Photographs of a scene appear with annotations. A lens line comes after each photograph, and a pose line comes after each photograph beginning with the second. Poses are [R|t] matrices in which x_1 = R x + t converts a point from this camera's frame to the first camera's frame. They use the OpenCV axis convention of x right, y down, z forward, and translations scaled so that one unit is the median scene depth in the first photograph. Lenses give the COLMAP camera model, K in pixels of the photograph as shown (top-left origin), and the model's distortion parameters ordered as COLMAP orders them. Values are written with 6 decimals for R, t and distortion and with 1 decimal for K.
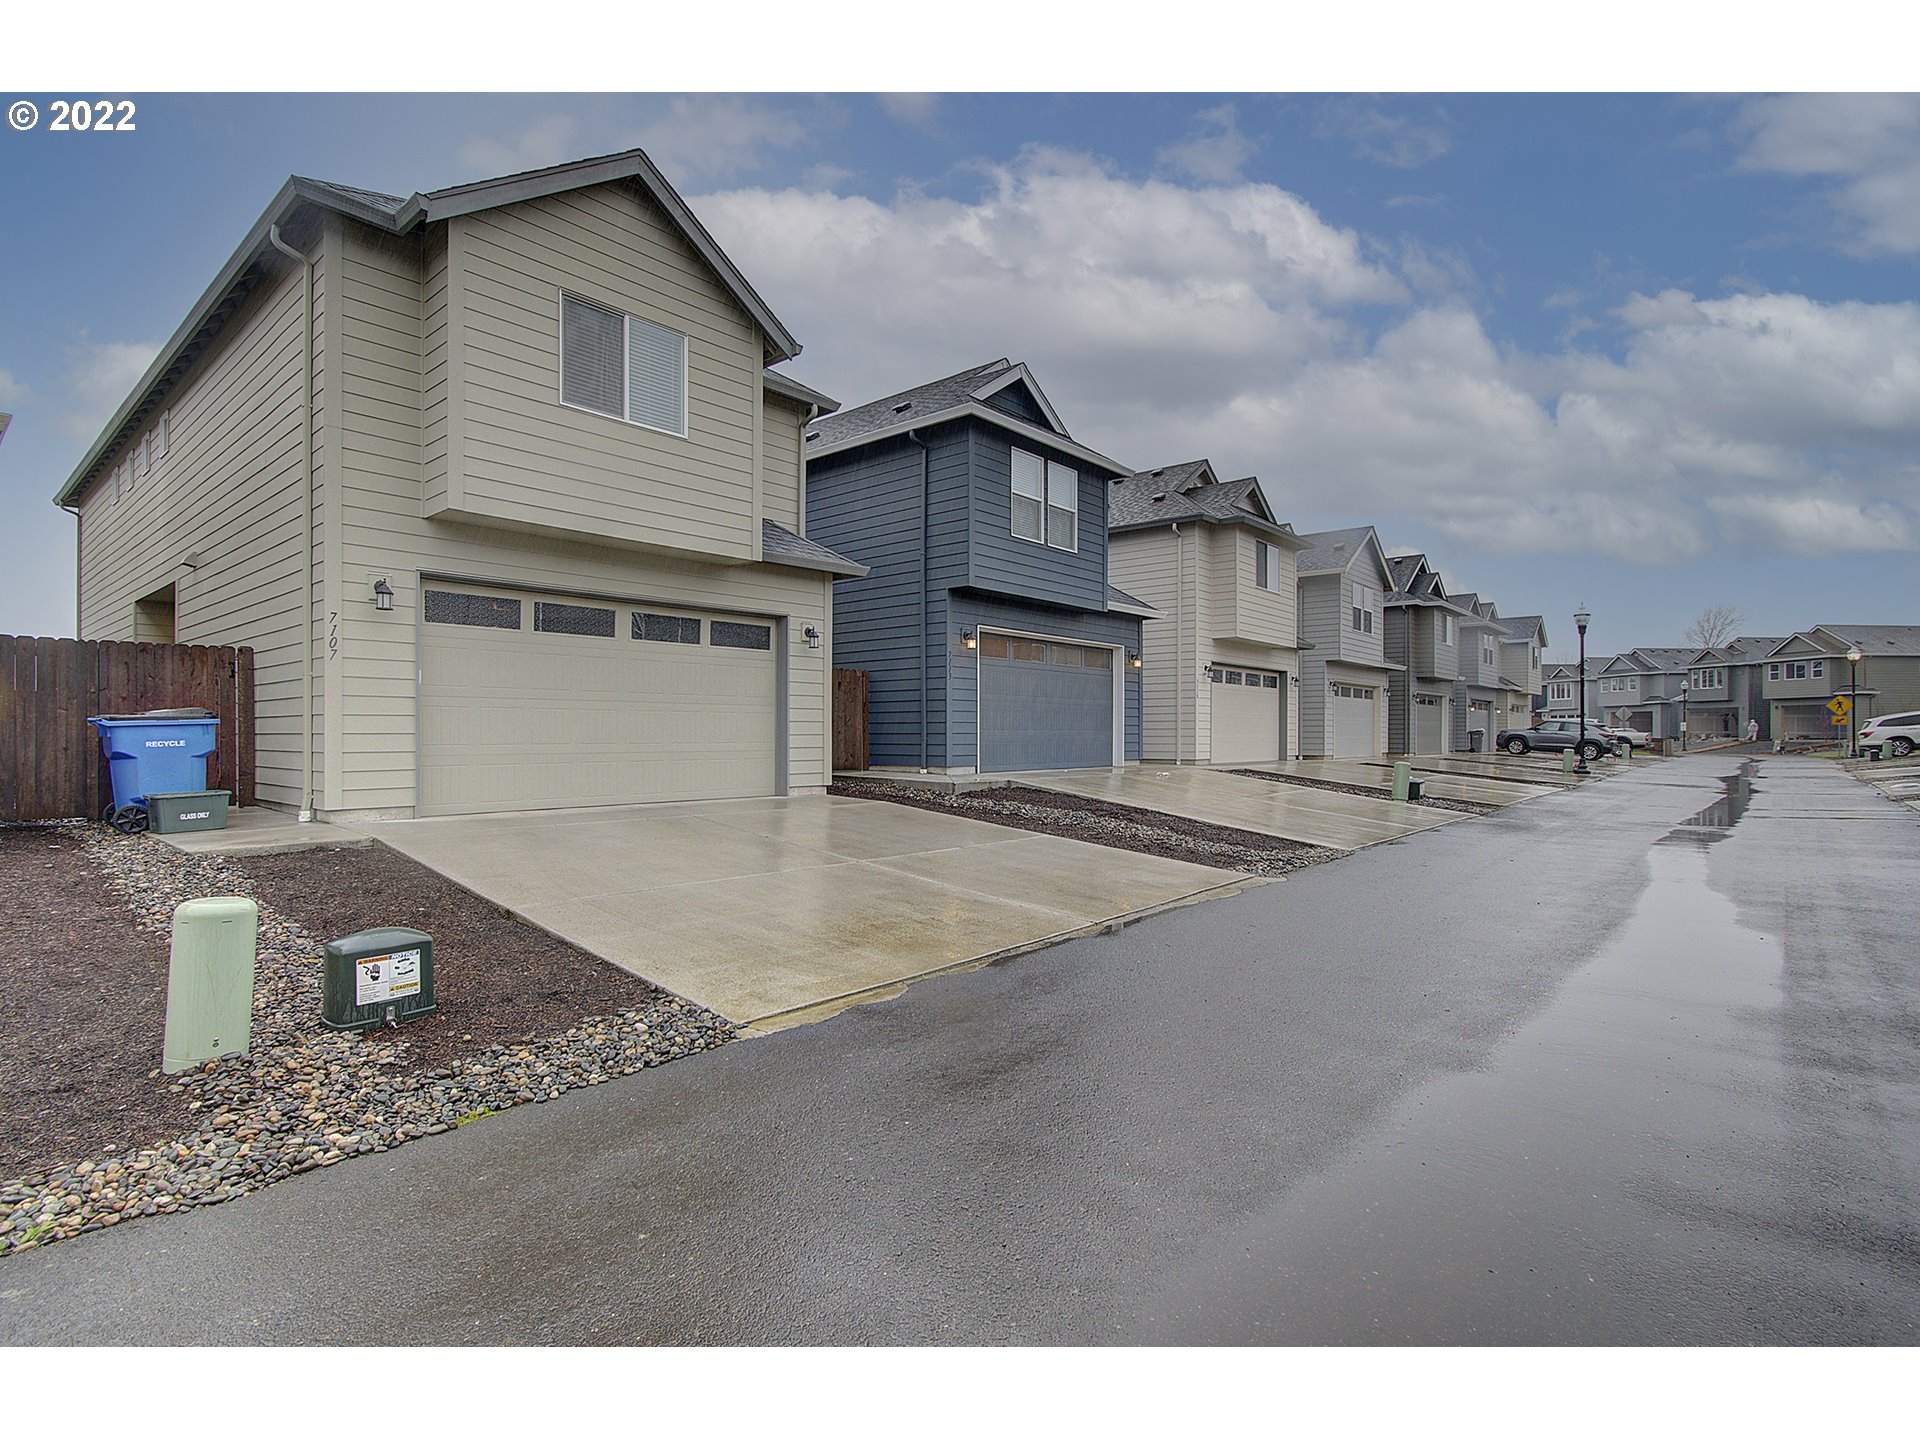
lens RADIAL K [[920.0, 0, 958.6], [0, 920.0, 730.5], [0, 0, 1]] dist [0.001739, -0.000022]
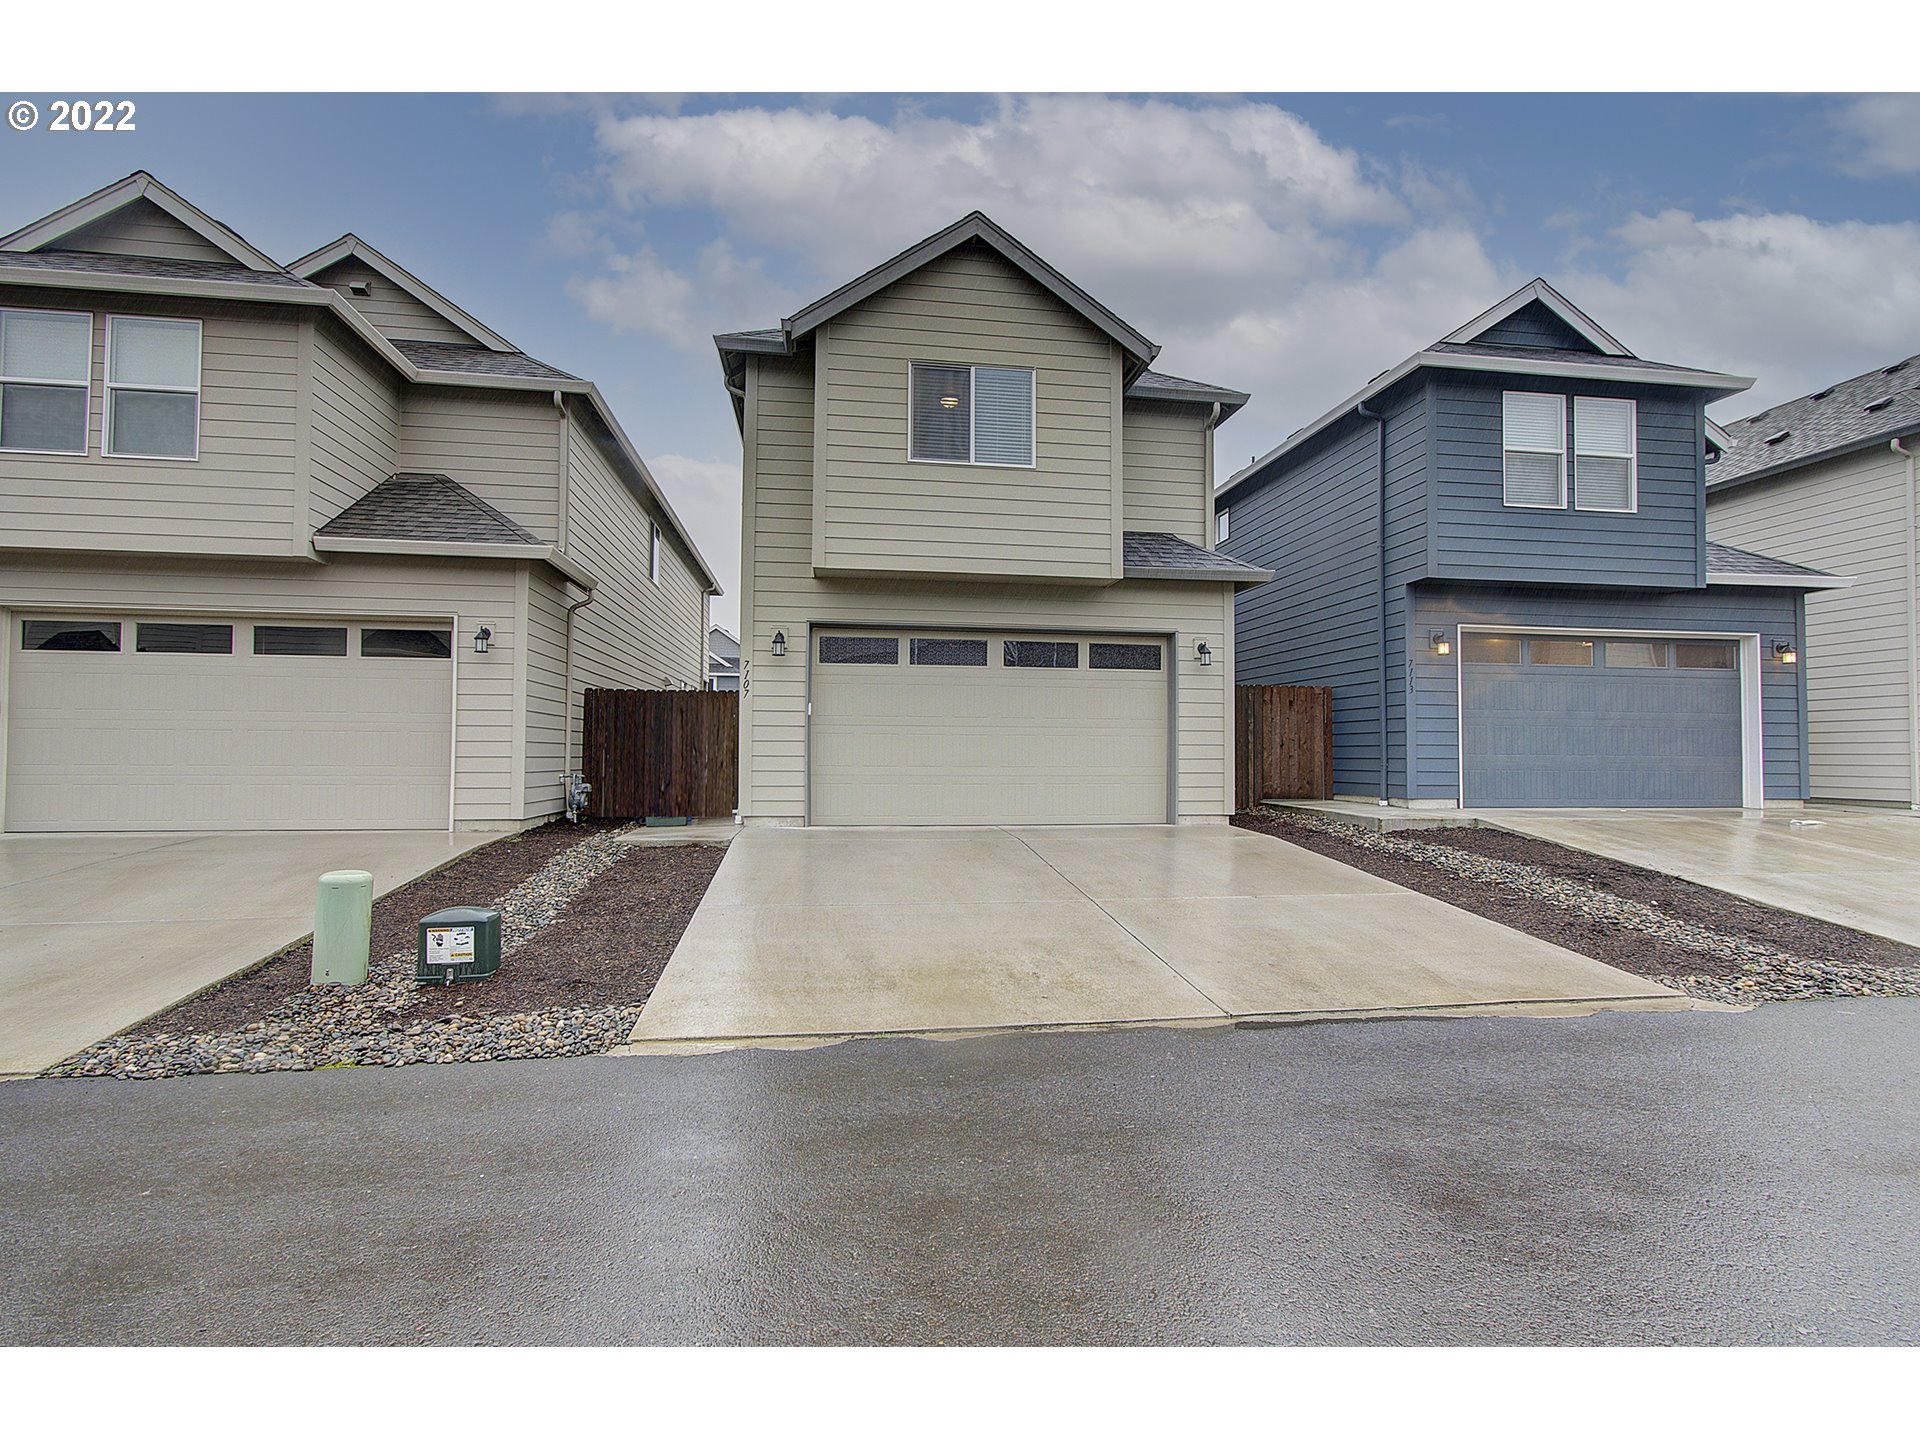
lens RADIAL K [[897.3, 0, 927.8], [0, 897.3, 729.2], [0, 0, 1]] dist [-0.015234, 0.015398]
pose [[0.769436, -0.014938, -0.638549, 0.201195], [-0.003027, 0.999630, -0.027033, -0.000184], [0.638716, 0.022733, 0.769107, 0.134759]]
